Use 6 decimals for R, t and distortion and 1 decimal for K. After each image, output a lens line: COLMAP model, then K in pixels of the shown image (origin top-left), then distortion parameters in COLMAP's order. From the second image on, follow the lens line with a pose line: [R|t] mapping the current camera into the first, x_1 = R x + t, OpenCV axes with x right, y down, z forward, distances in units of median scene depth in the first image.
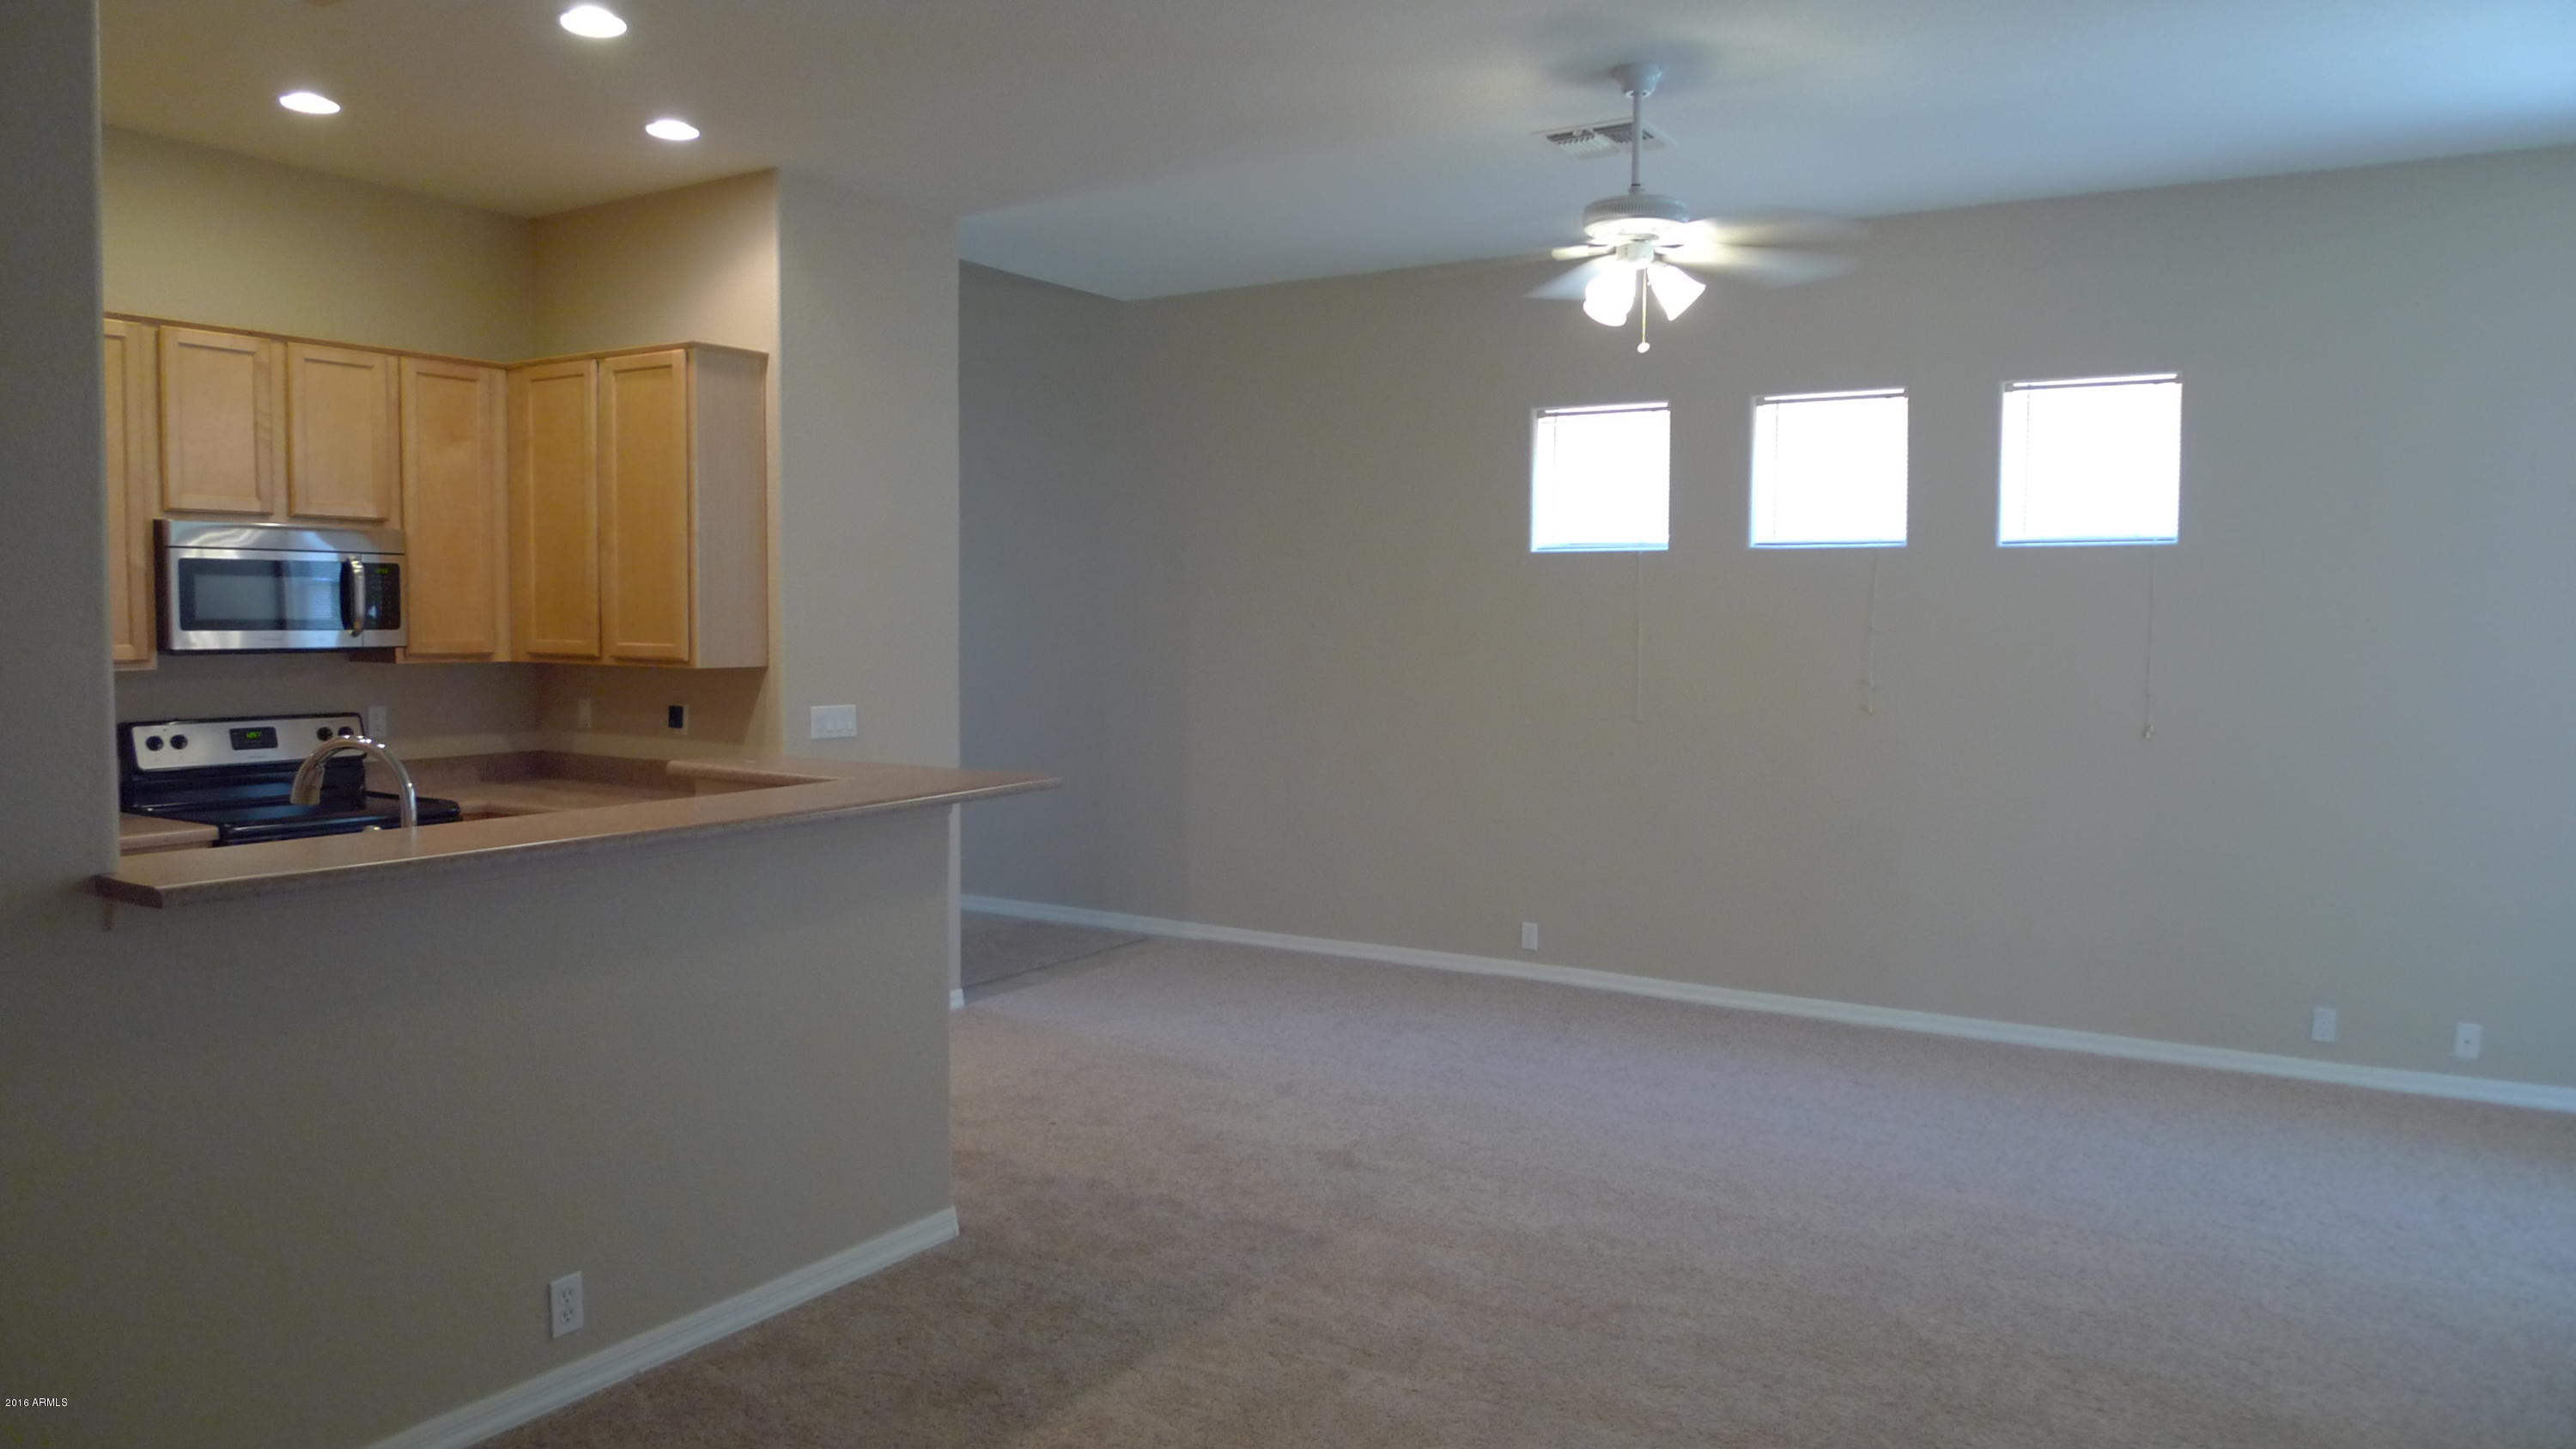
lens RADIAL K [[1681.6, 0, 1288.0], [0, 1681.6, 724.5], [0, 0, 1]] dist [-0.040991, -0.000014]
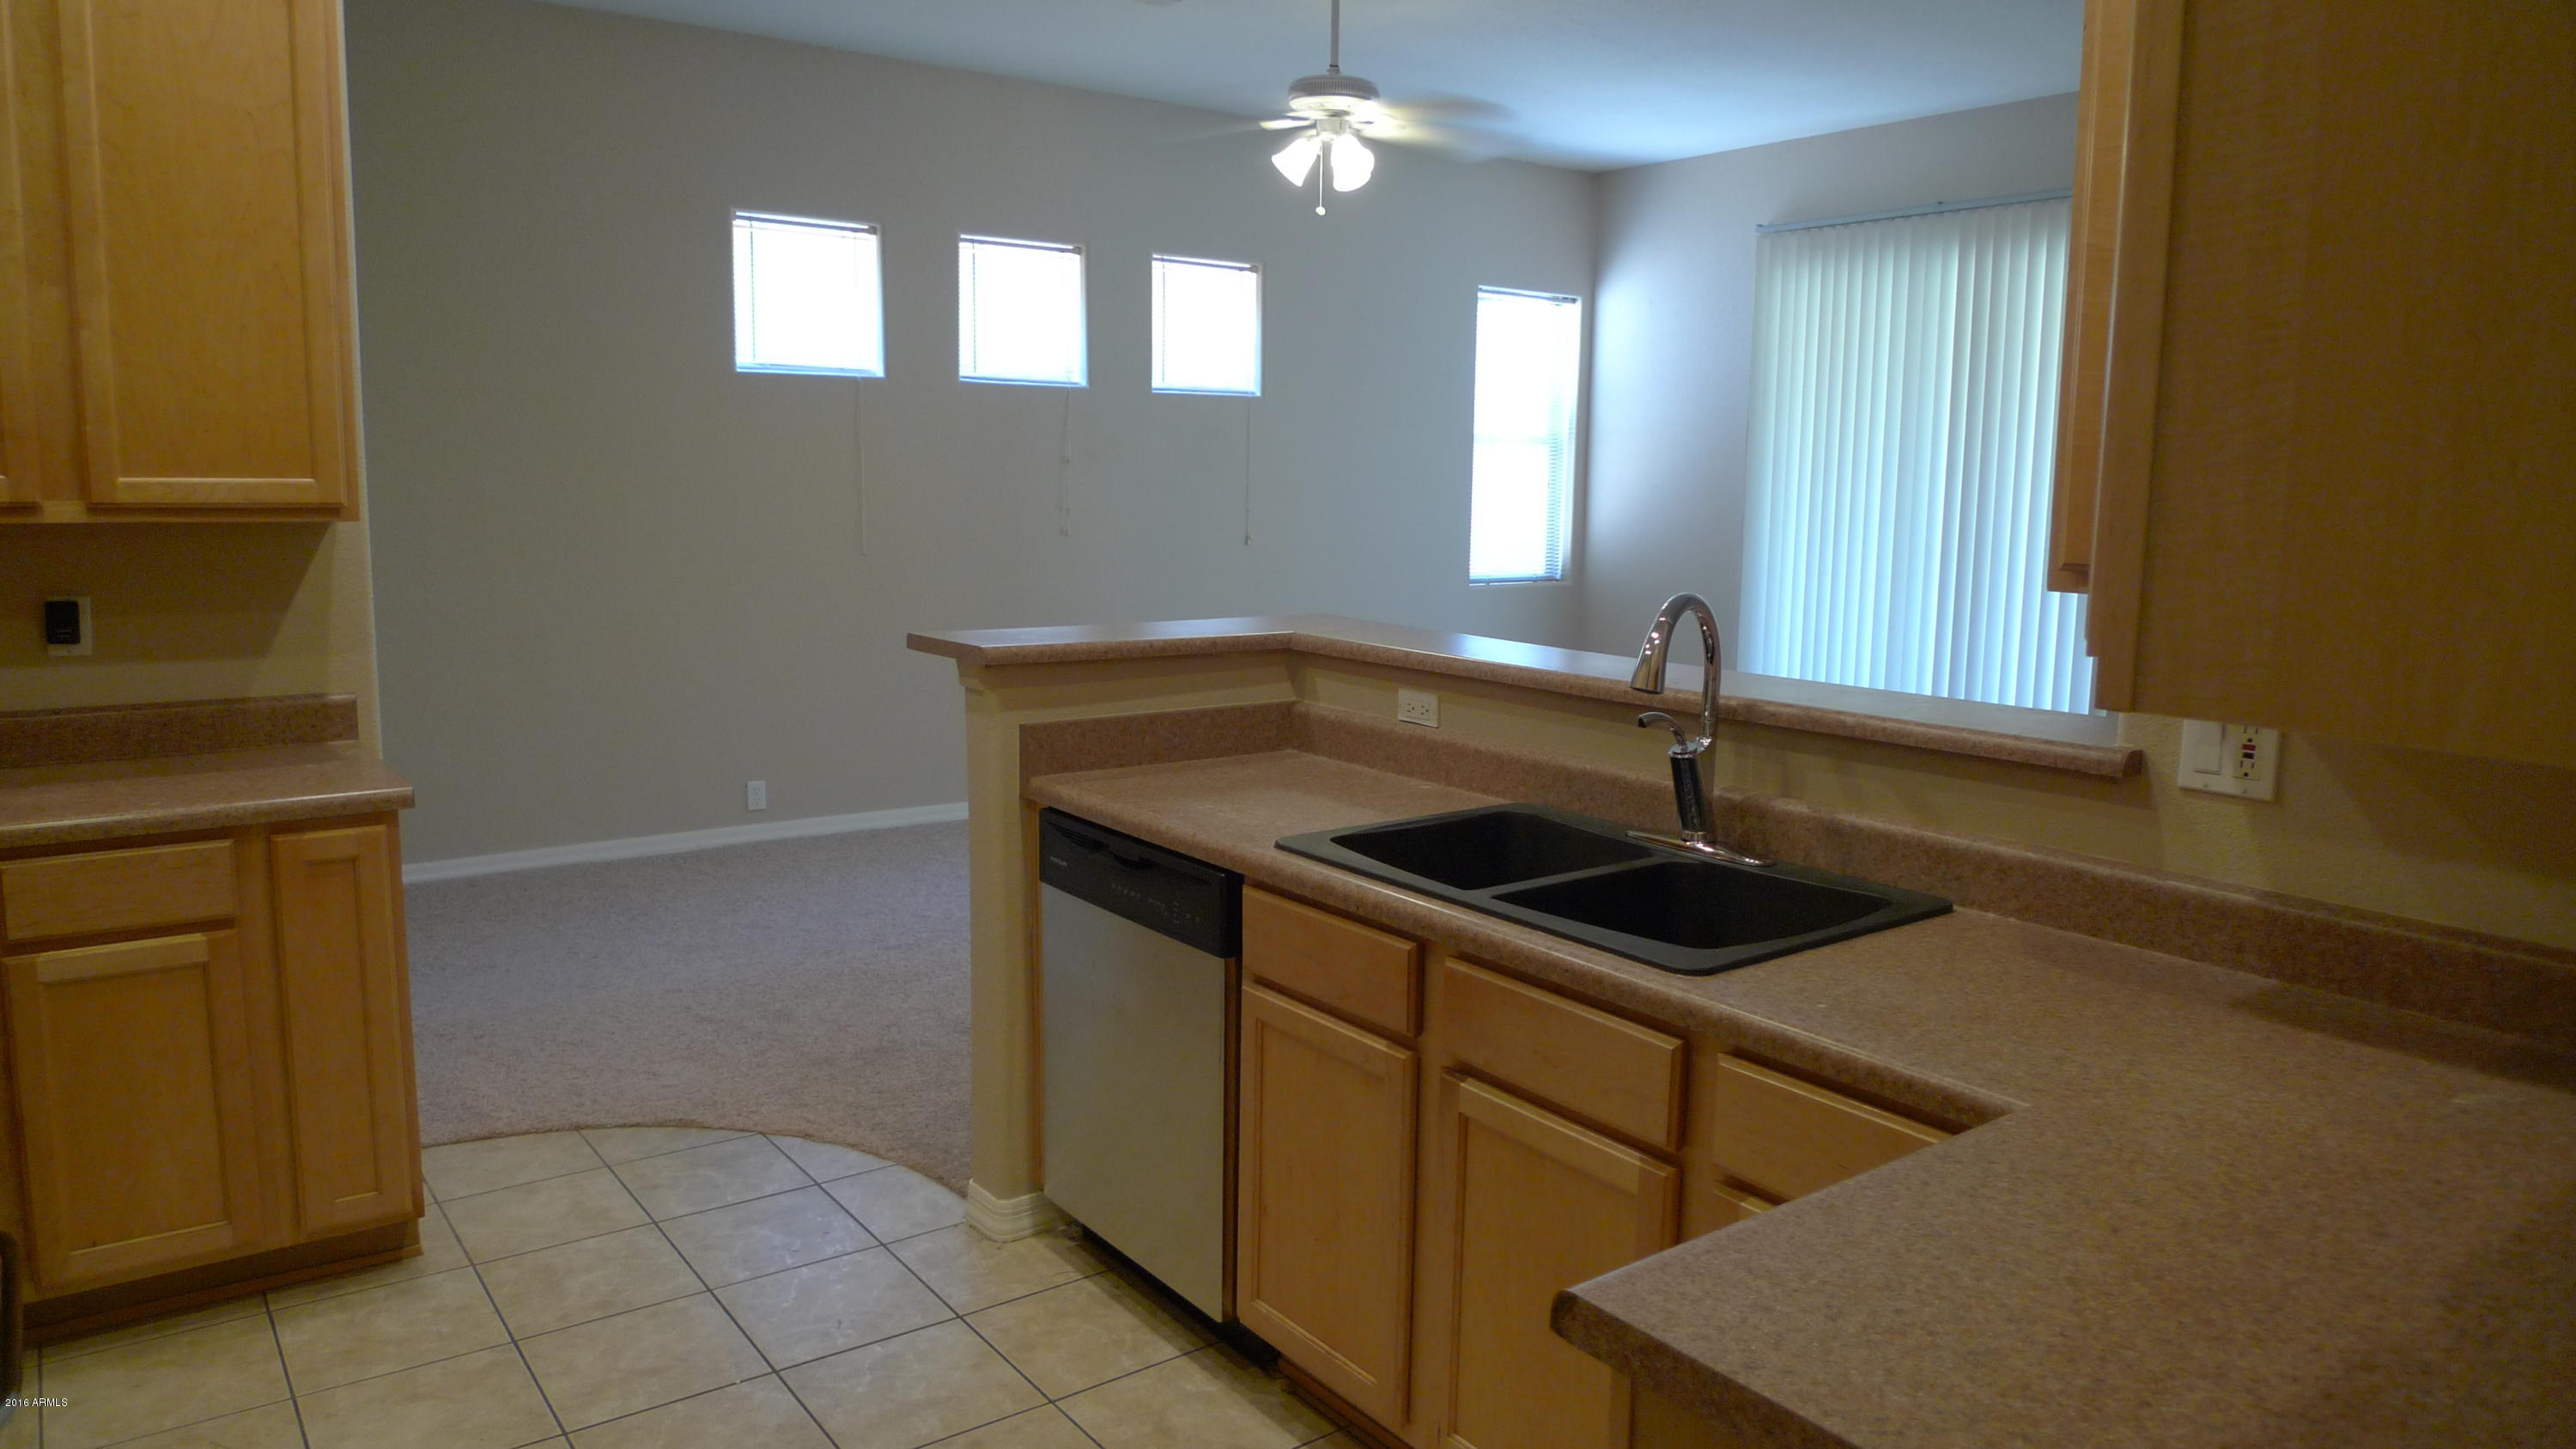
lens RADIAL K [[1681.6, 0, 1288.0], [0, 1681.6, 724.5], [0, 0, 1]] dist [-0.040991, -0.000014]
pose [[0.376618, -0.137325, 0.916134, -0.691594], [0.043127, 0.990478, 0.130740, -0.023157], [-0.925364, -0.009729, 0.378954, 0.459319]]
